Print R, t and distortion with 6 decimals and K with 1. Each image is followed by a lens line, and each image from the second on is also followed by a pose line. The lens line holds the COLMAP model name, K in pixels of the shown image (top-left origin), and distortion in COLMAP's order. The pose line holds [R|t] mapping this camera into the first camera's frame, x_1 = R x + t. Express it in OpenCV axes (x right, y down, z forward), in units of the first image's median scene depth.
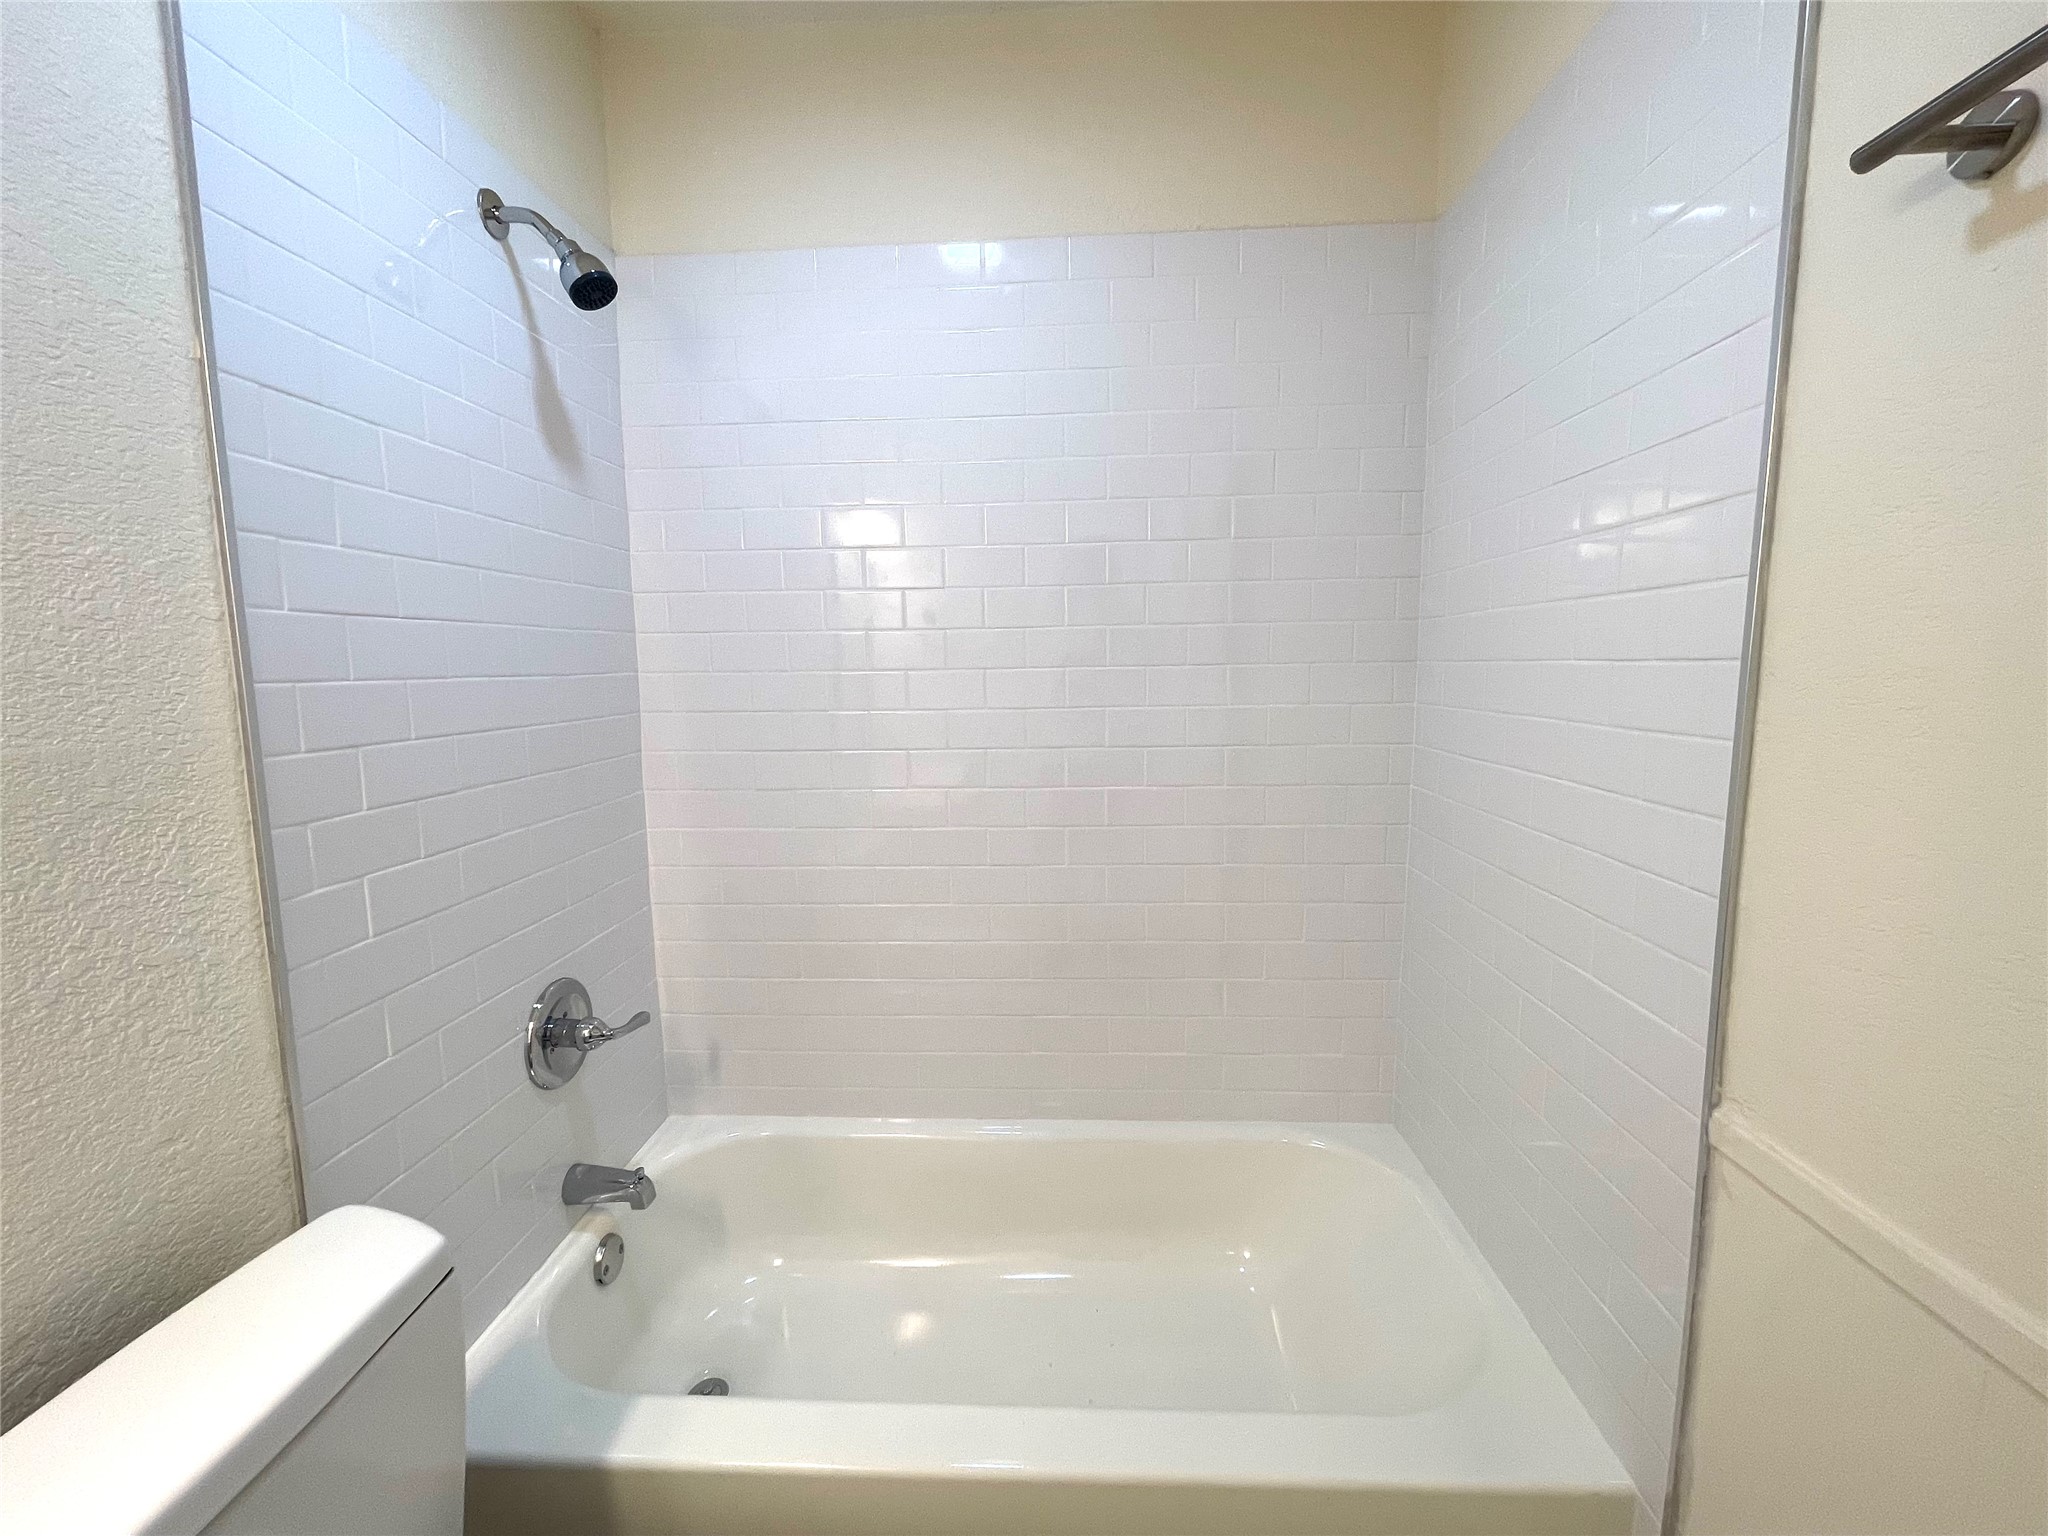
lens RADIAL K [[827.0, 0, 1024.0], [0, 827.0, 768.0], [0, 0, 1]] dist [-0.002980, -0.000120]
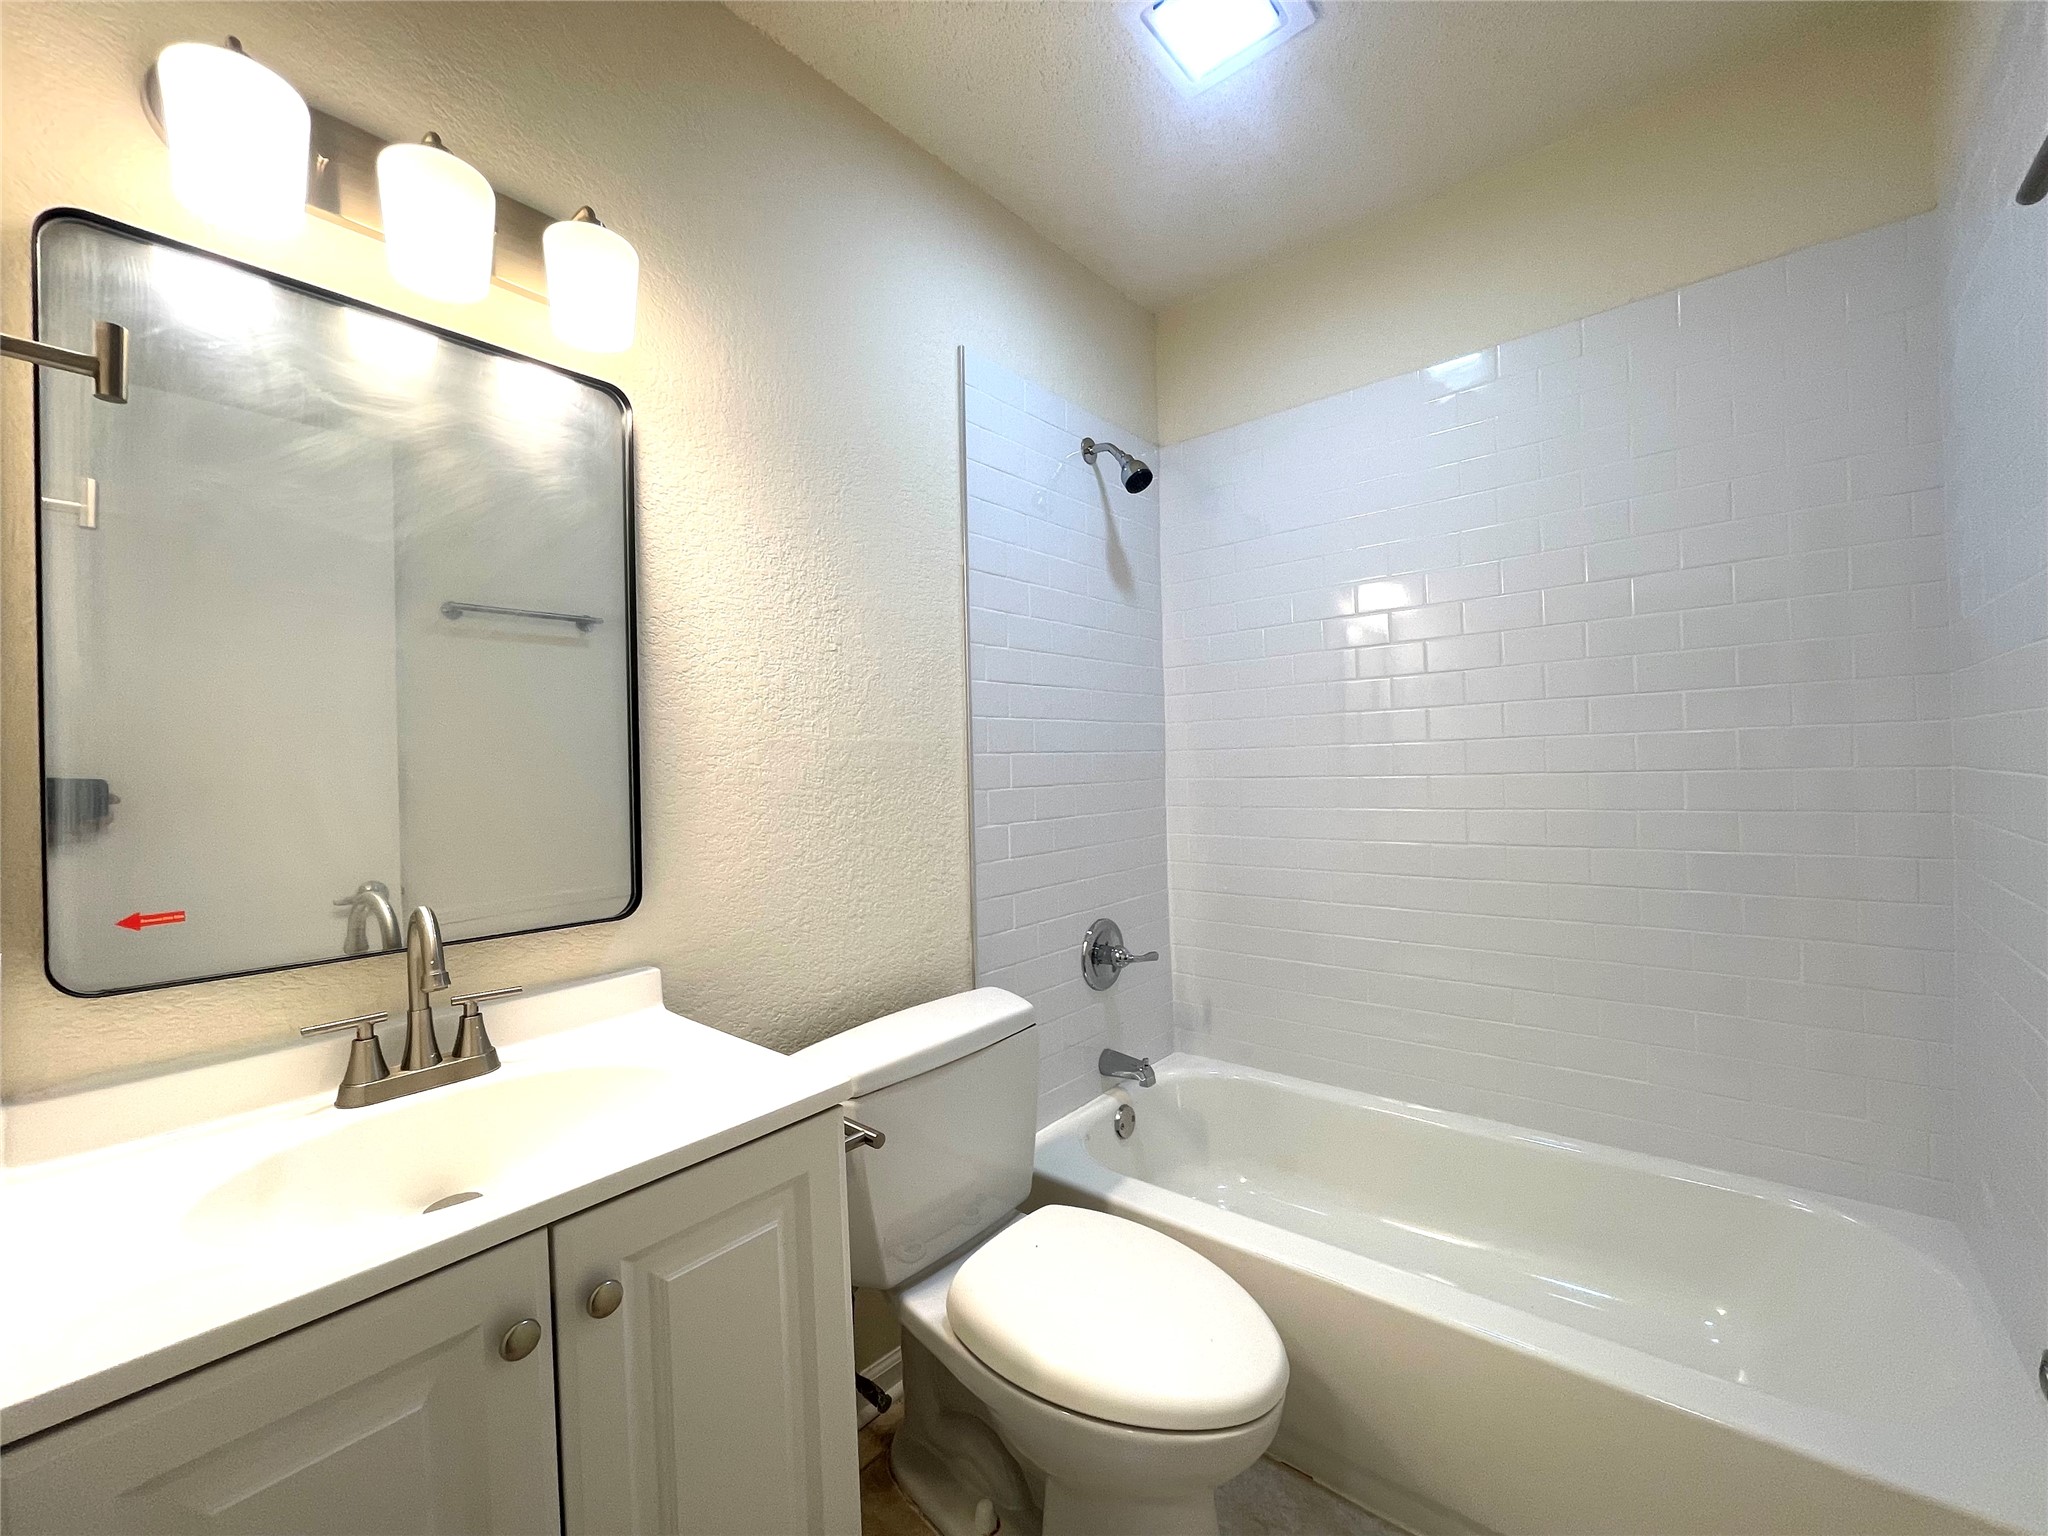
lens RADIAL K [[836.7, 0, 1024.7], [0, 836.7, 762.8], [0, 0, 1]] dist [-0.003005, -0.000029]
pose [[0.792350, -0.013707, -0.609913, 0.290546], [-0.055030, 0.994066, -0.093830, 0.135824], [0.607580, 0.107910, 0.786894, -0.363750]]
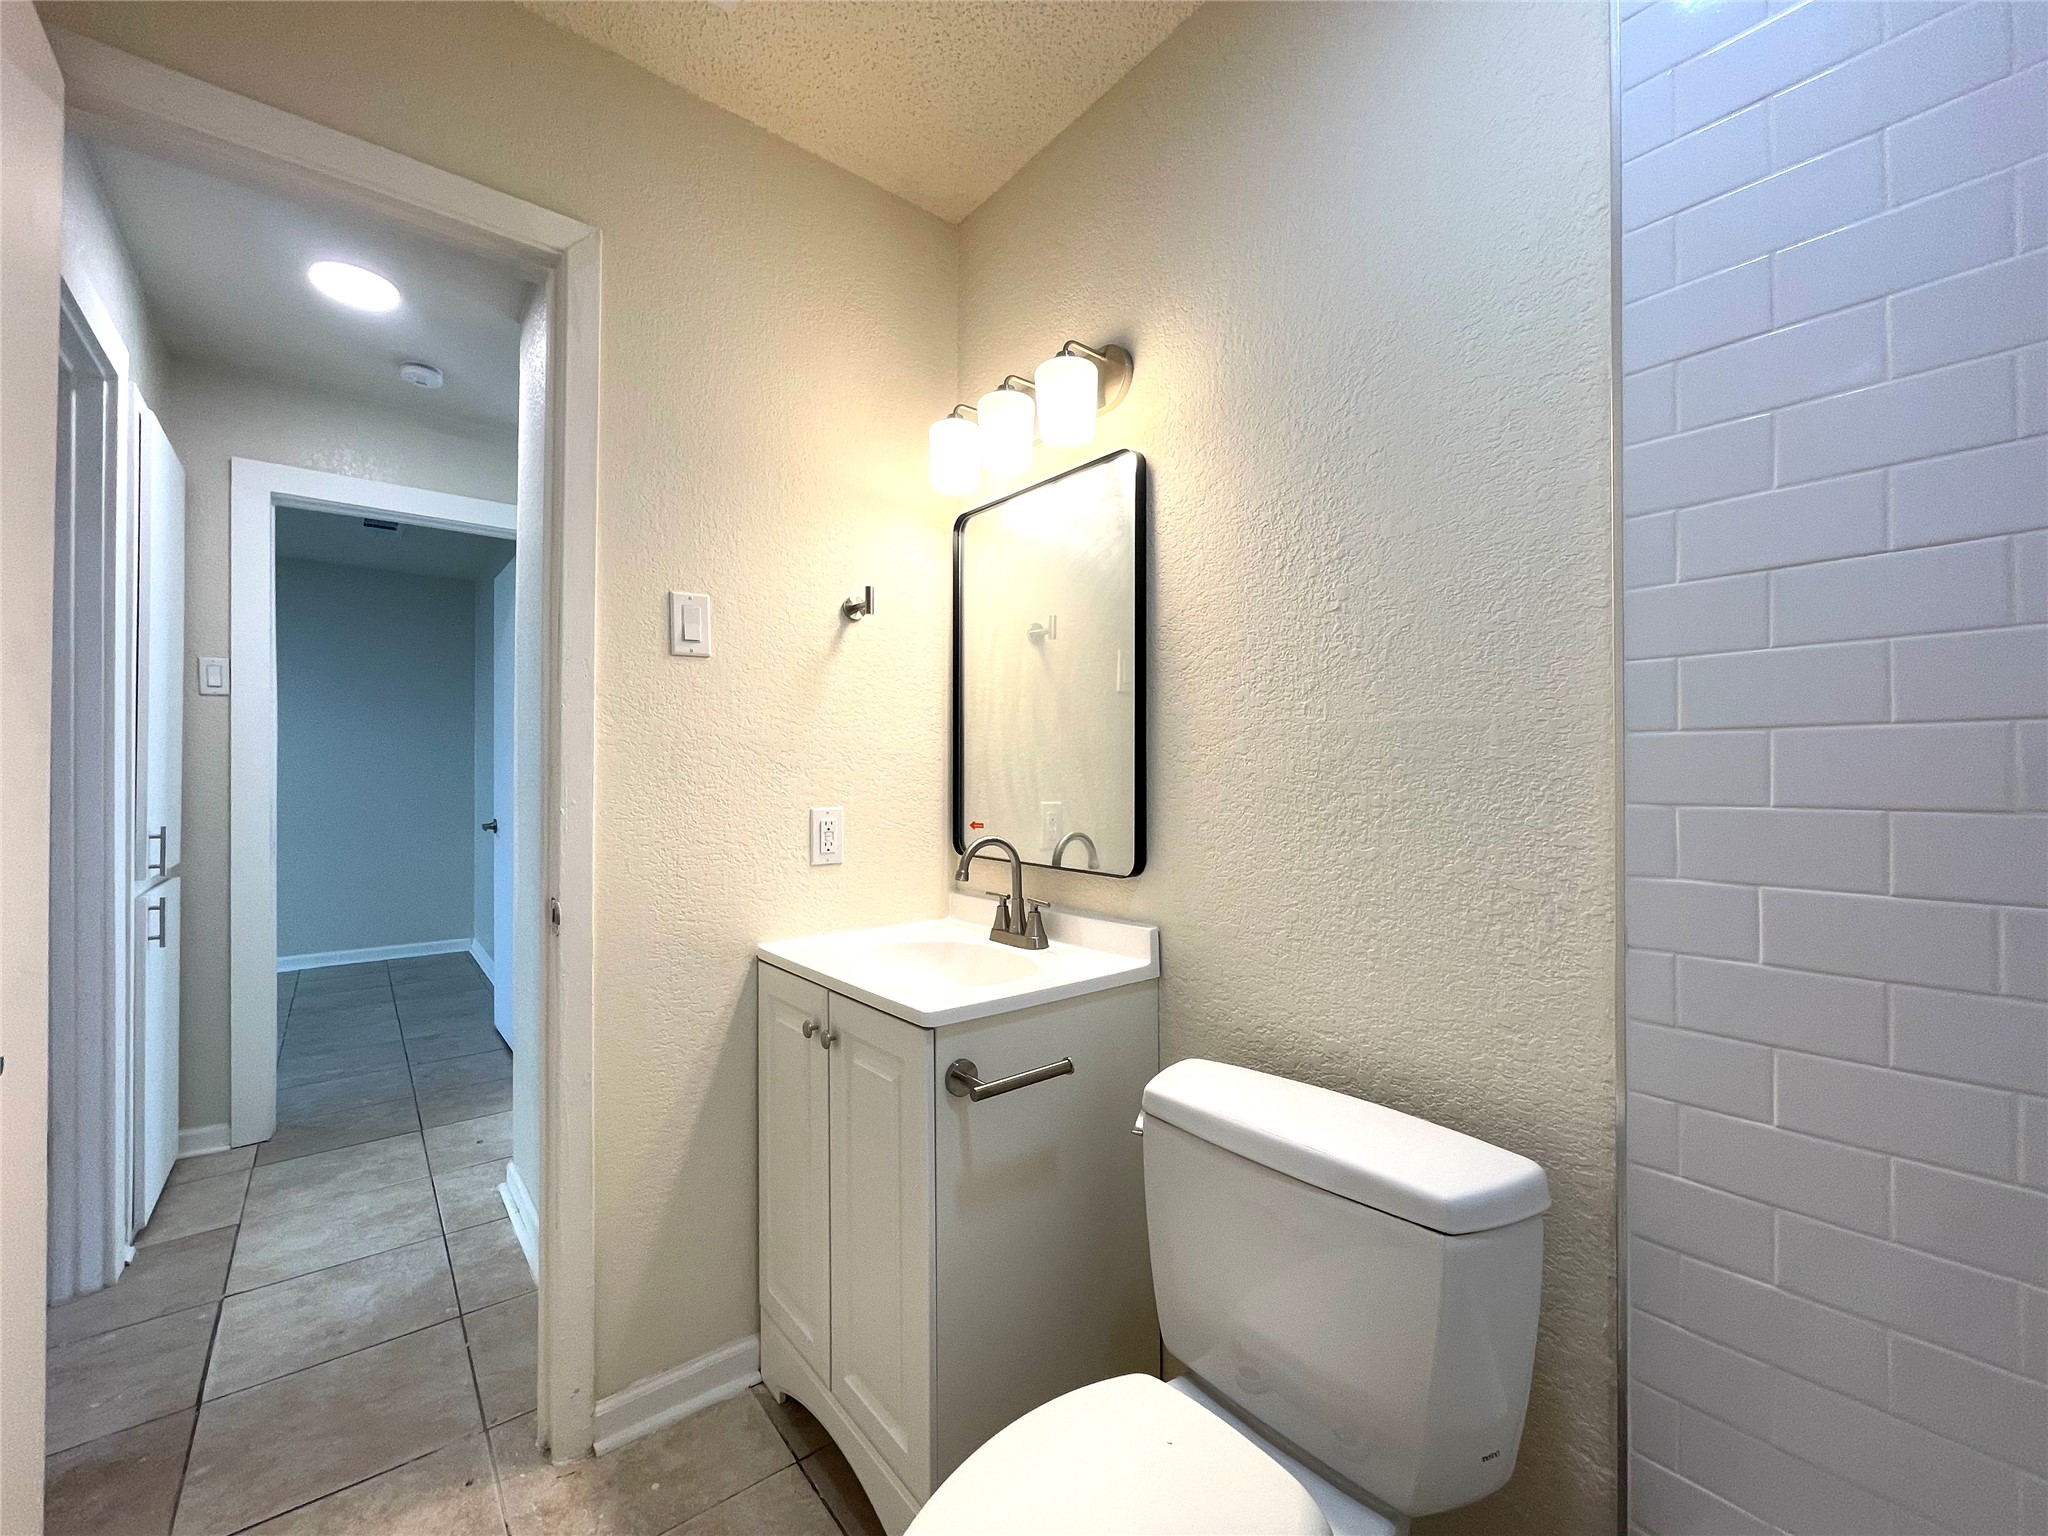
lens RADIAL K [[836.7, 0, 1024.7], [0, 836.7, 762.8], [0, 0, 1]] dist [-0.003005, -0.000029]
pose [[-0.746767, 0.002257, -0.665082, 0.237595], [-0.072861, 0.993698, 0.085182, -0.006002], [0.661083, 0.112069, -0.741896, 0.898948]]
